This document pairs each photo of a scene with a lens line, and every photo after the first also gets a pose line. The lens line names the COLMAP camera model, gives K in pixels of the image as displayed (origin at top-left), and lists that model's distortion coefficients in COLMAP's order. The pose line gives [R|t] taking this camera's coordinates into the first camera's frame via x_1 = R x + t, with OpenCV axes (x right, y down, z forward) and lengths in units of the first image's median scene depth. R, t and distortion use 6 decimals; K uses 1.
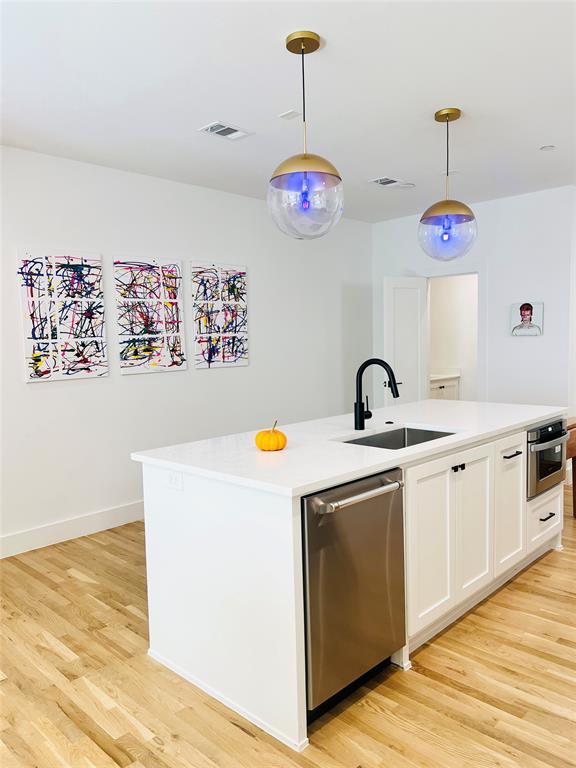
lens RADIAL K [[582.9, 0, 288.0], [0, 582.9, 384.0], [0, 0, 1]] dist [0.004939, 0.000456]
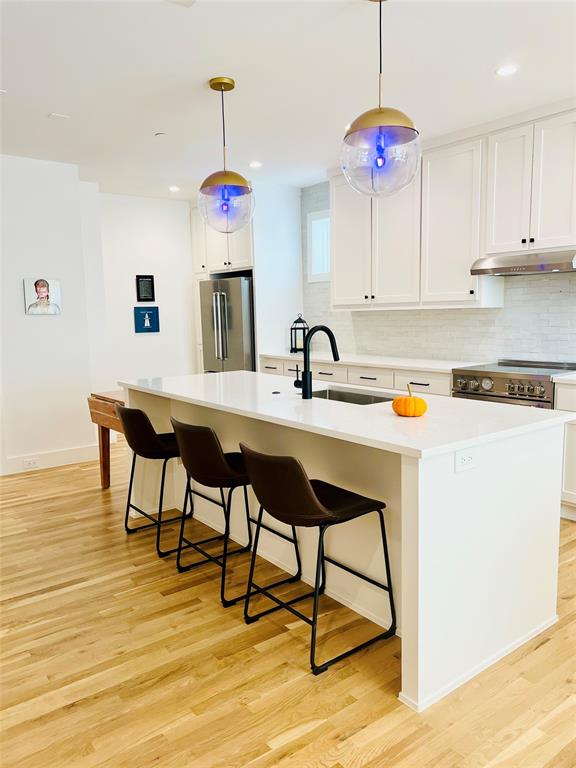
lens RADIAL K [[582.9, 0, 288.0], [0, 582.9, 384.0], [0, 0, 1]] dist [0.004939, 0.000456]
pose [[0.144778, -0.104729, 0.983906, -0.544401], [0.093463, 0.991384, 0.091772, -0.026090], [-0.985040, 0.078673, 0.153319, 0.572571]]
